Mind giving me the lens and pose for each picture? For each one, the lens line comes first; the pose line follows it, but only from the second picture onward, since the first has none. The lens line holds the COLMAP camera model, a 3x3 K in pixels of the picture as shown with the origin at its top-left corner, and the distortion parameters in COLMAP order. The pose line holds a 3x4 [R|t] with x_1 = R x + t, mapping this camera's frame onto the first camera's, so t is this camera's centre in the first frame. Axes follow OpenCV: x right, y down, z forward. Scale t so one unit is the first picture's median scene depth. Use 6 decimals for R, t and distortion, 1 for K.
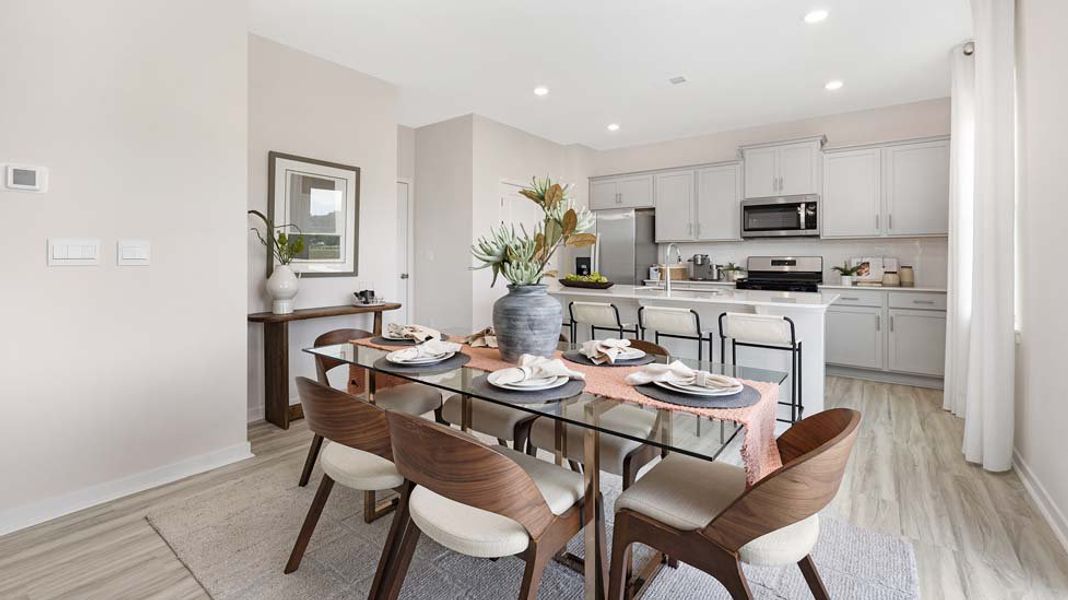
lens RADIAL K [[464.2, 0, 533.0], [0, 464.2, 298.4], [0, 0, 1]] dist [-0.000034, -0.000144]
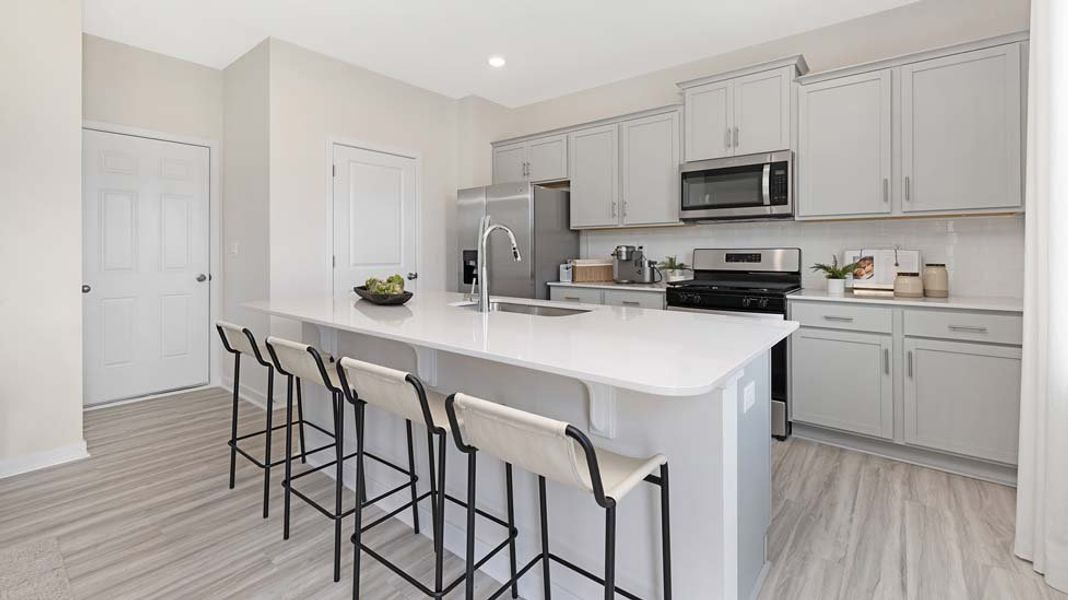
lens RADIAL K [[464.2, 0, 527.8], [0, 464.2, 290.7], [0, 0, 1]] dist [-0.000034, -0.000144]
pose [[0.999399, 0.000163, -0.034658, 0.261867], [-0.000199, 0.999999, -0.001044, -0.029692], [0.034658, 0.001050, 0.999399, 0.334947]]
